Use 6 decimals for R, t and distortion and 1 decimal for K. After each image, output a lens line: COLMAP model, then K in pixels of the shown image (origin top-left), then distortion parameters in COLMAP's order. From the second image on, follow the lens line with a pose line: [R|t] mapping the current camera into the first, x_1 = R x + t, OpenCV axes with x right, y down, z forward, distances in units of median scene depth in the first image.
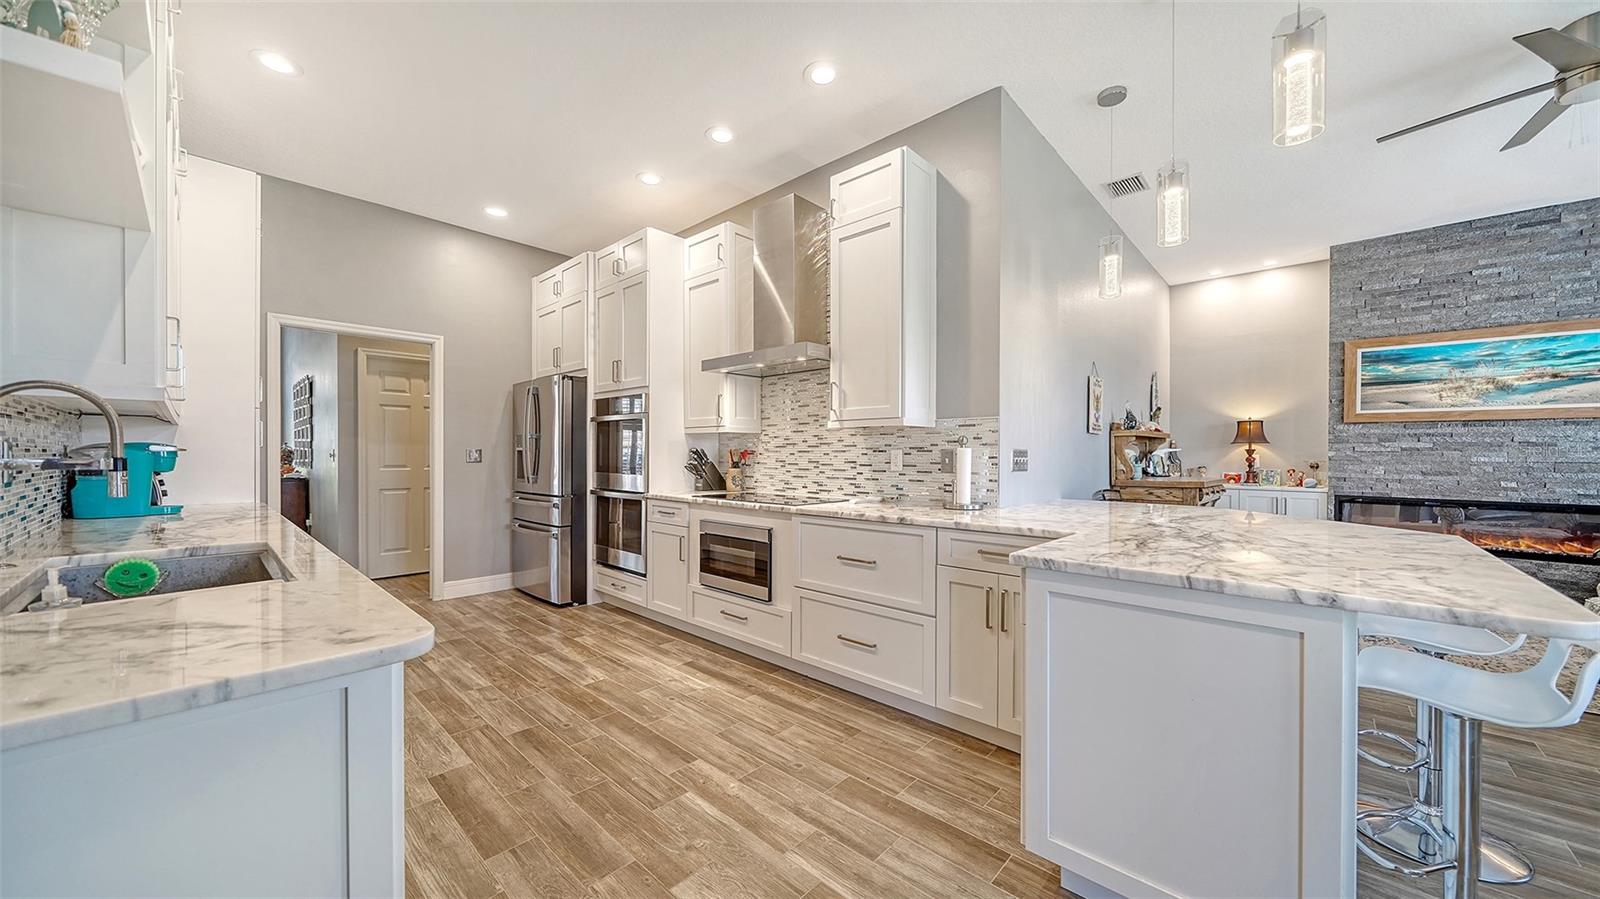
lens RADIAL K [[556.9, 0, 793.8], [0, 556.9, 463.7], [0, 0, 1]] dist [-0.001592, -0.000788]
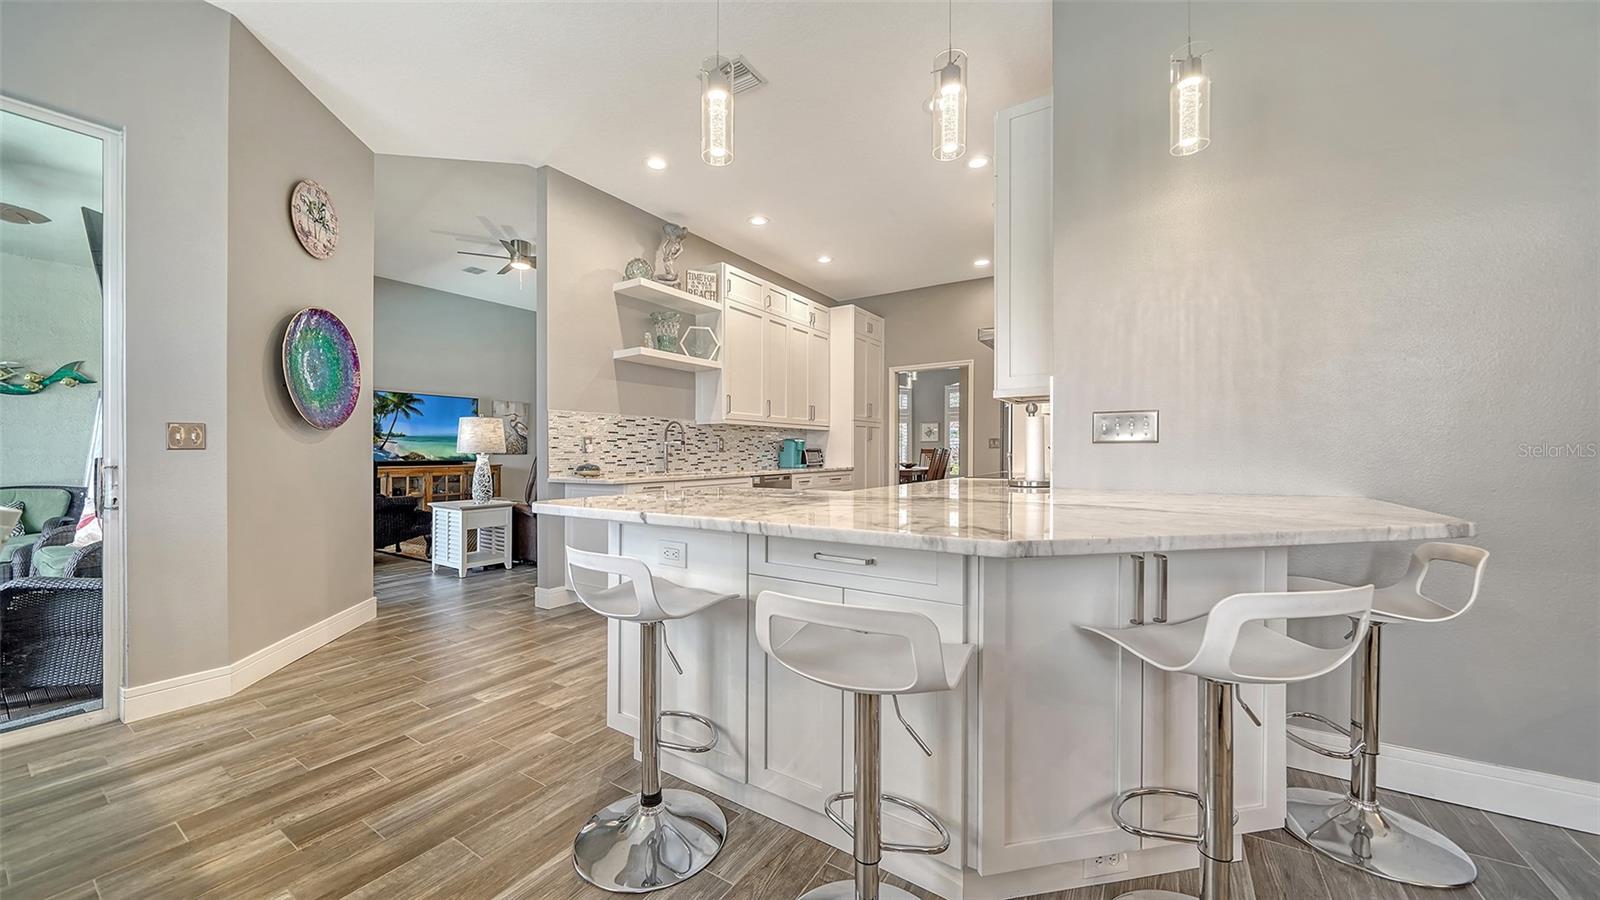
lens RADIAL K [[556.9, 0, 801.1], [0, 556.9, 463.9], [0, 0, 1]] dist [-0.001592, -0.000788]
pose [[0.184663, 0.013888, -0.982704, 0.747051], [-0.007015, 0.999893, 0.012813, 0.025757], [0.982777, 0.004528, 0.184741, 0.329249]]
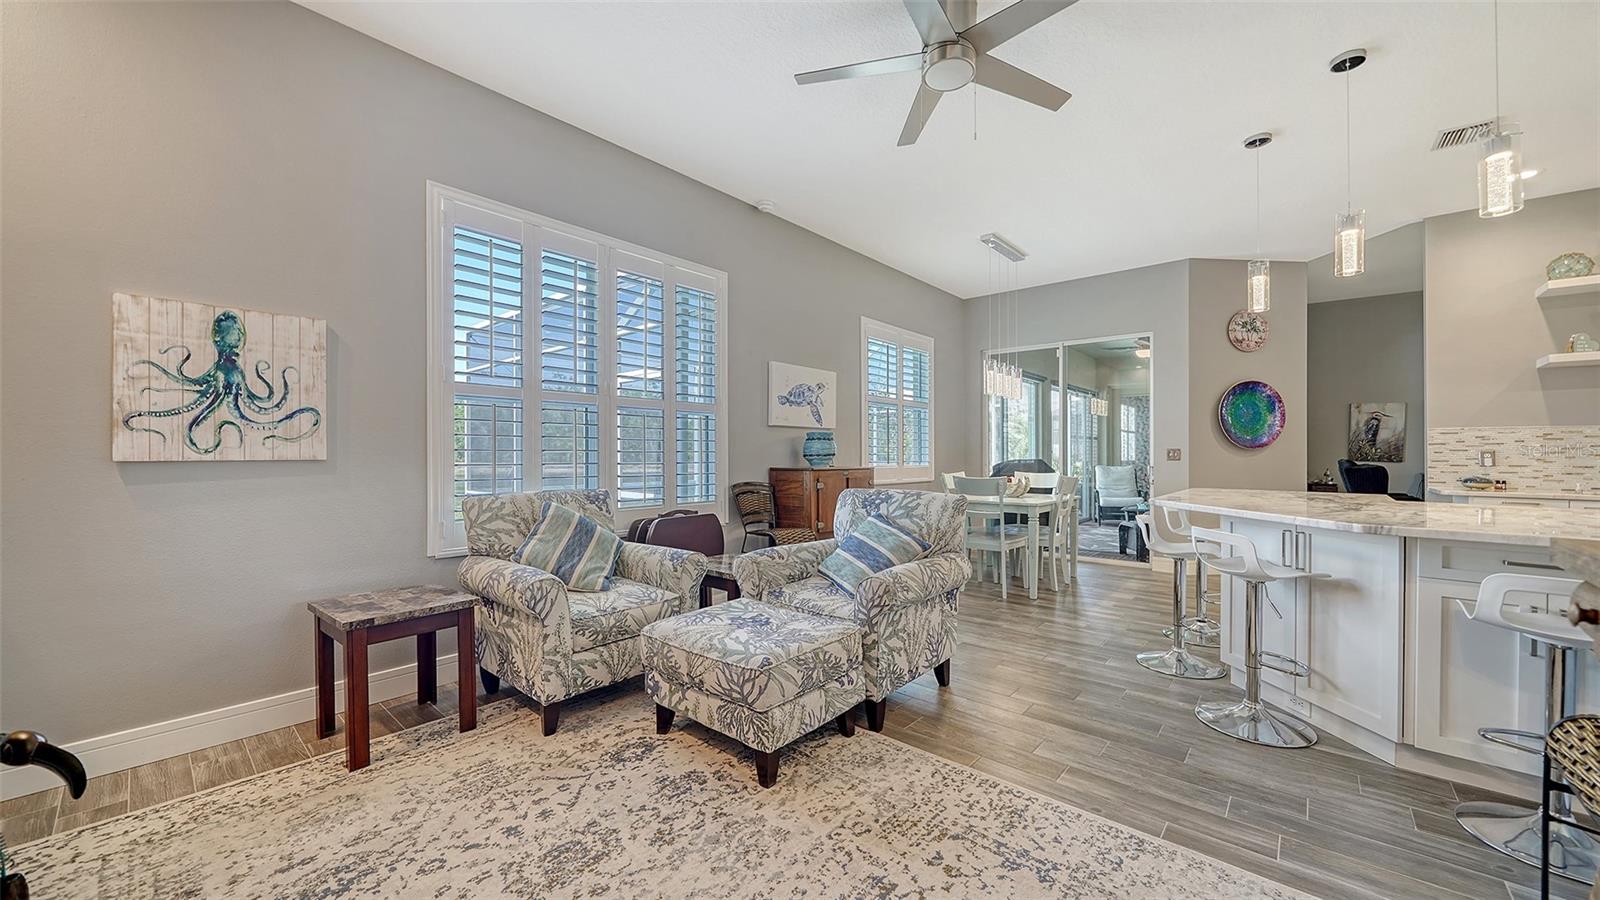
lens RADIAL K [[587.7, 0, 787.8], [0, 587.7, 446.3], [0, 0, 1]] dist [-0.000986, -0.000442]
pose [[-0.999748, -0.011196, -0.019438, 0.991963], [-0.011244, 0.999934, 0.002322, -0.002752], [0.019411, 0.002540, -0.999808, 1.159107]]
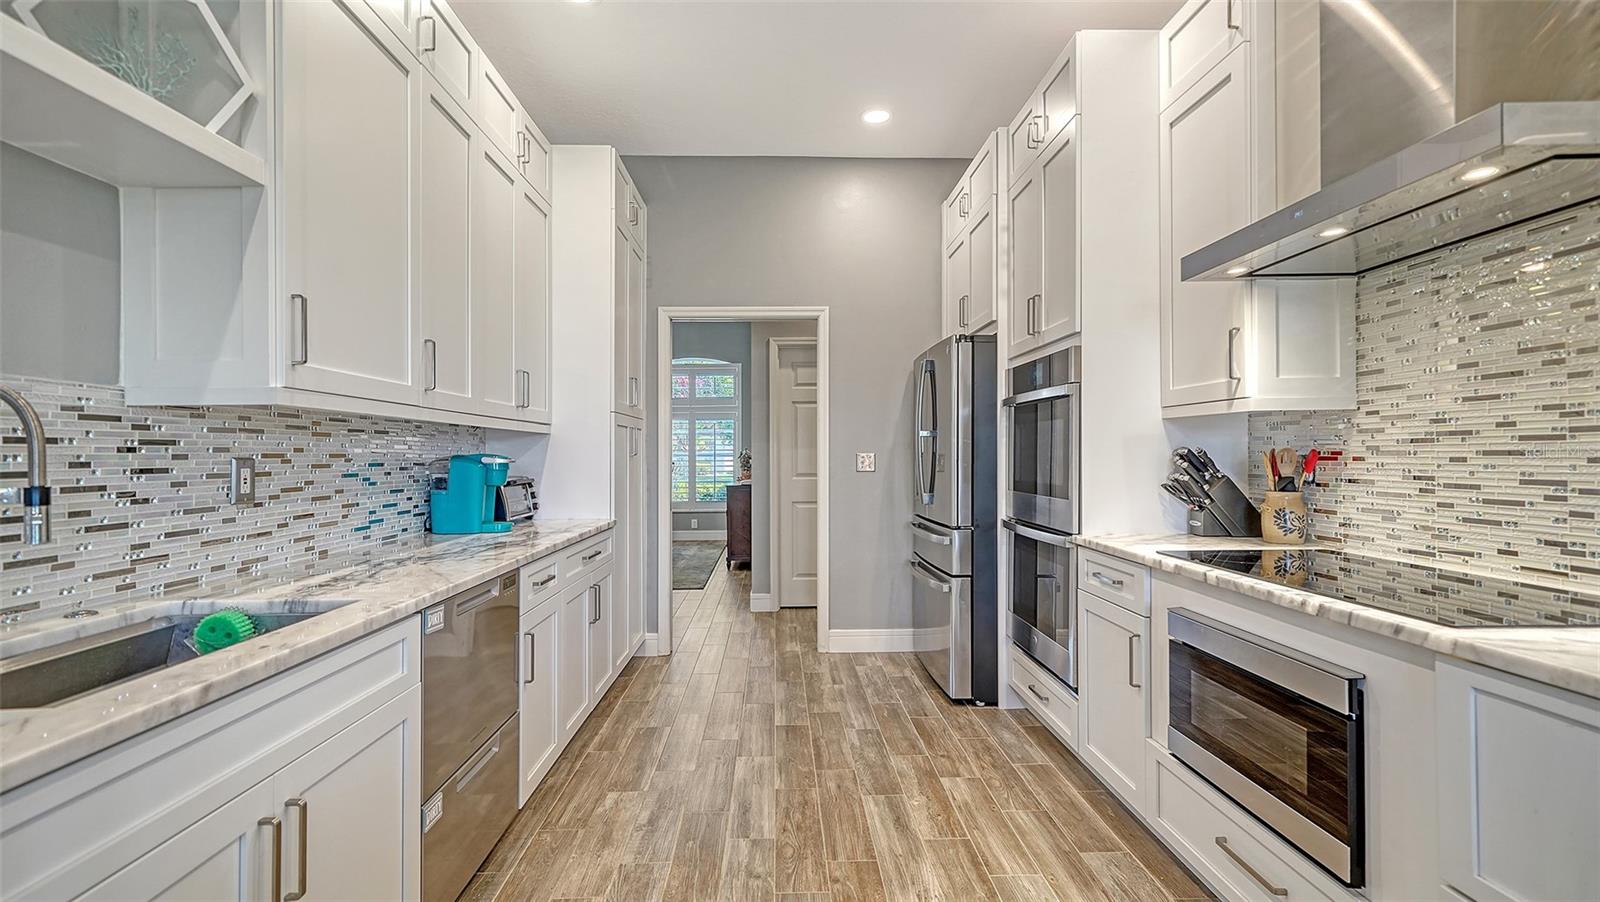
lens RADIAL K [[695.3, 0, 789.9], [0, 695.3, 457.9], [0, 0, 1]] dist [0.001867, 0.000563]
pose [[0.696693, -0.006851, -0.717337, 0.017996], [-0.001572, 0.999937, -0.011077, -0.011732], [0.717368, 0.008845, 0.696639, 0.324591]]
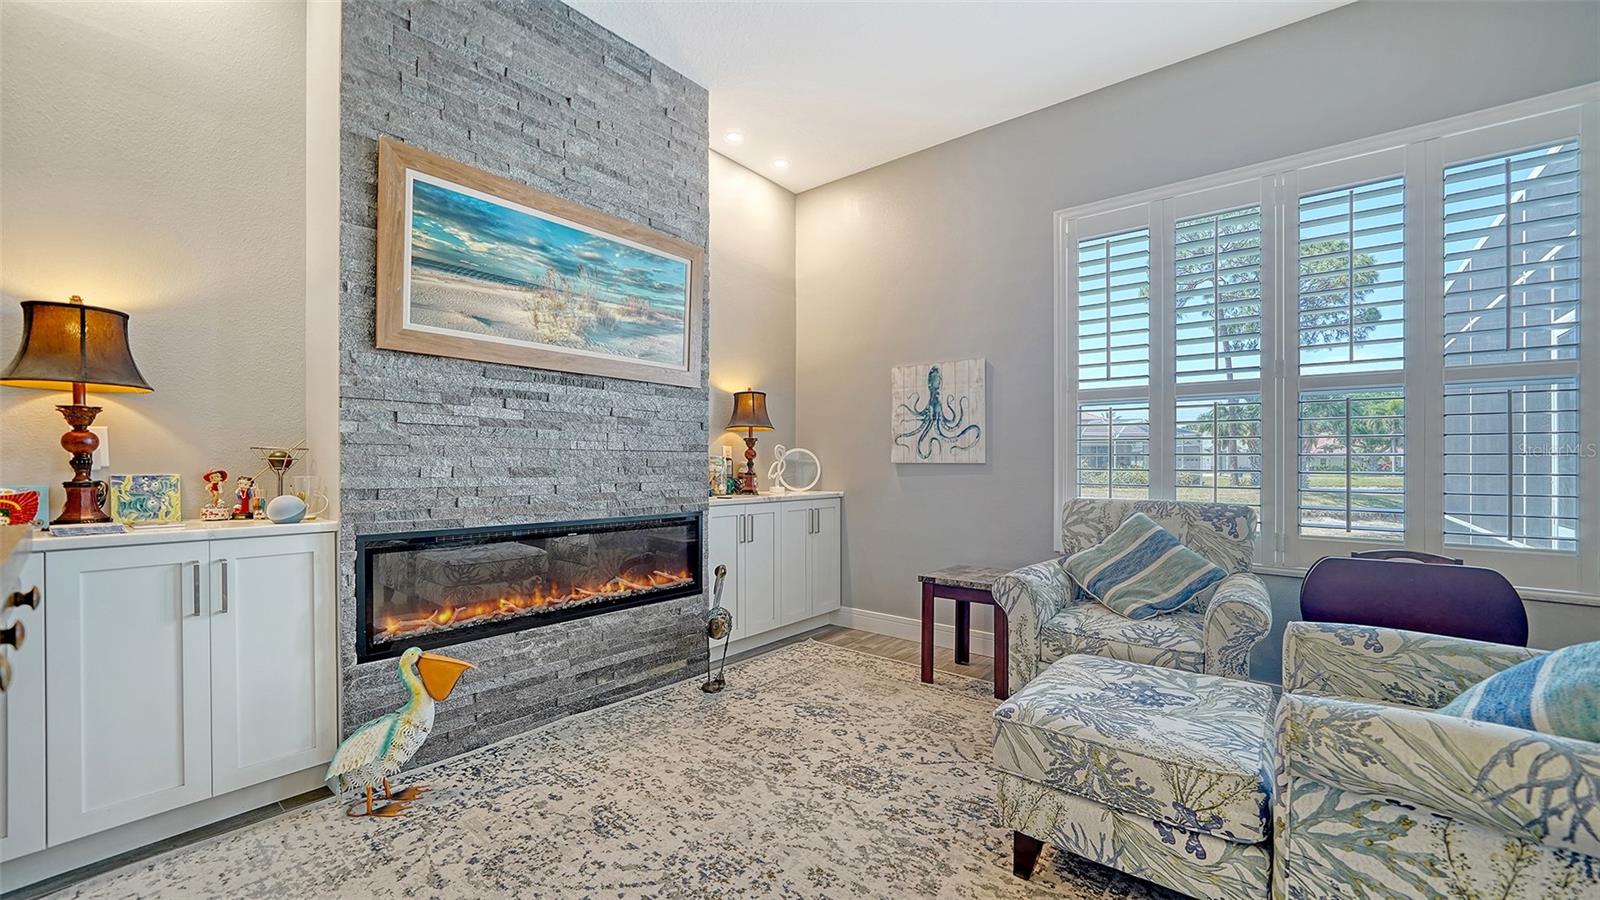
lens RADIAL K [[617.4, 0, 790.5], [0, 617.4, 459.0], [0, 0, 1]] dist [-0.006635, 0.001772]
pose [[-0.058954, -0.003527, 0.998254, 0.644377], [0.010361, 0.999938, 0.004145, 0.005657], [-0.998207, 0.010587, -0.058914, 0.873256]]
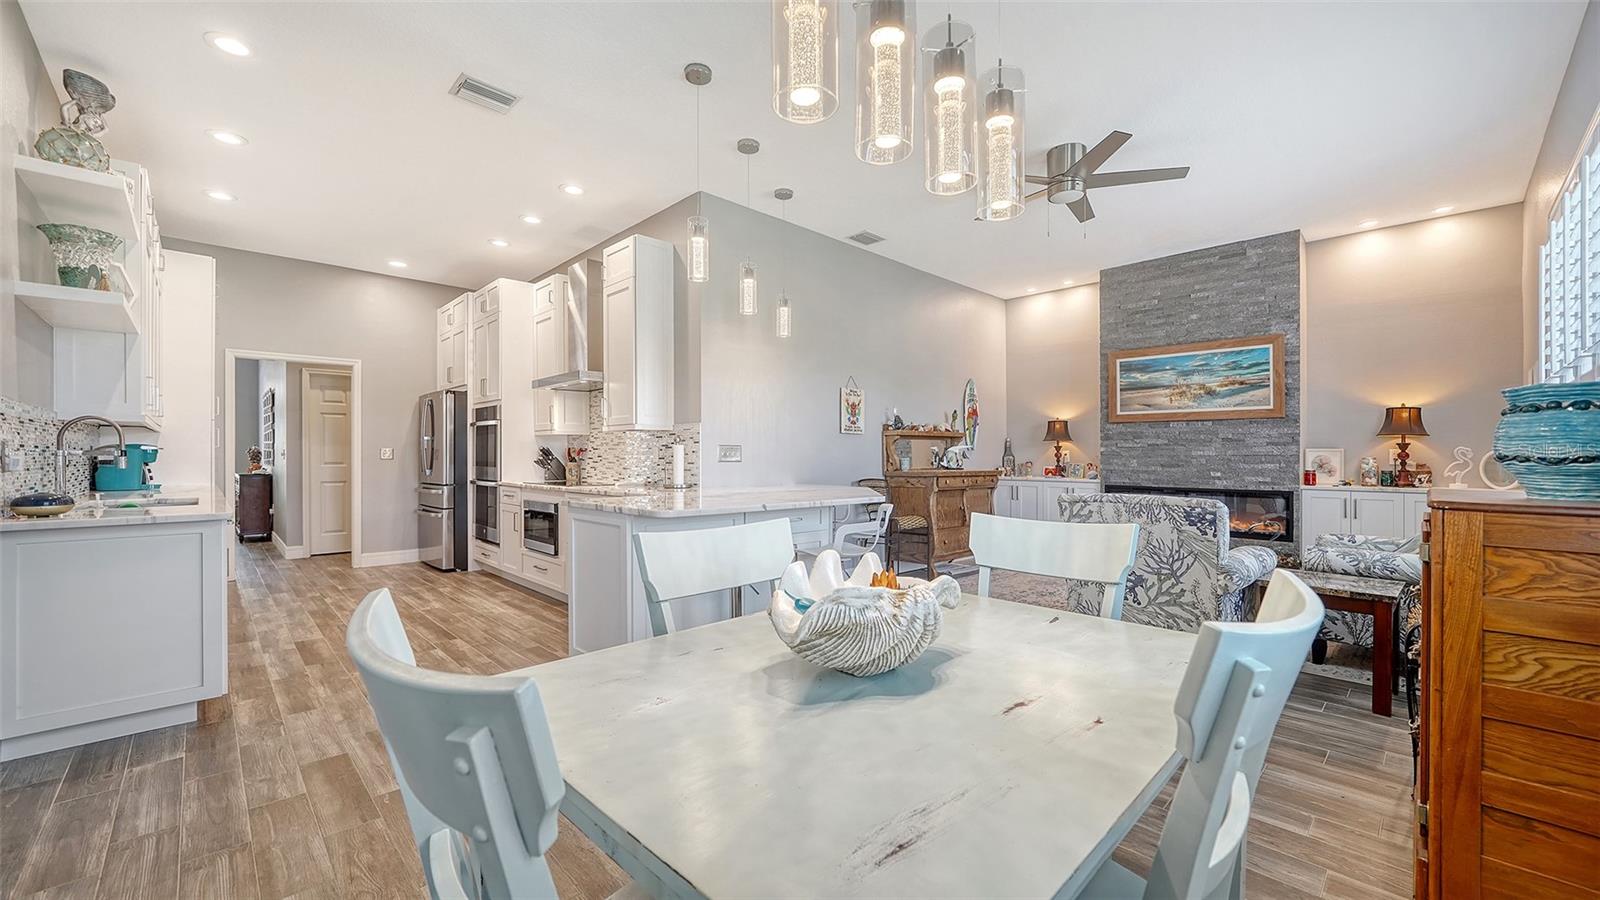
lens RADIAL K [[617.4, 0, 787.6], [0, 617.4, 462.2], [0, 0, 1]] dist [-0.006635, 0.001772]
pose [[0.998339, -0.003247, -0.057516, 0.464478], [0.002904, 0.999977, -0.006054, 0.017721], [0.057535, 0.005877, 0.998326, -0.382308]]
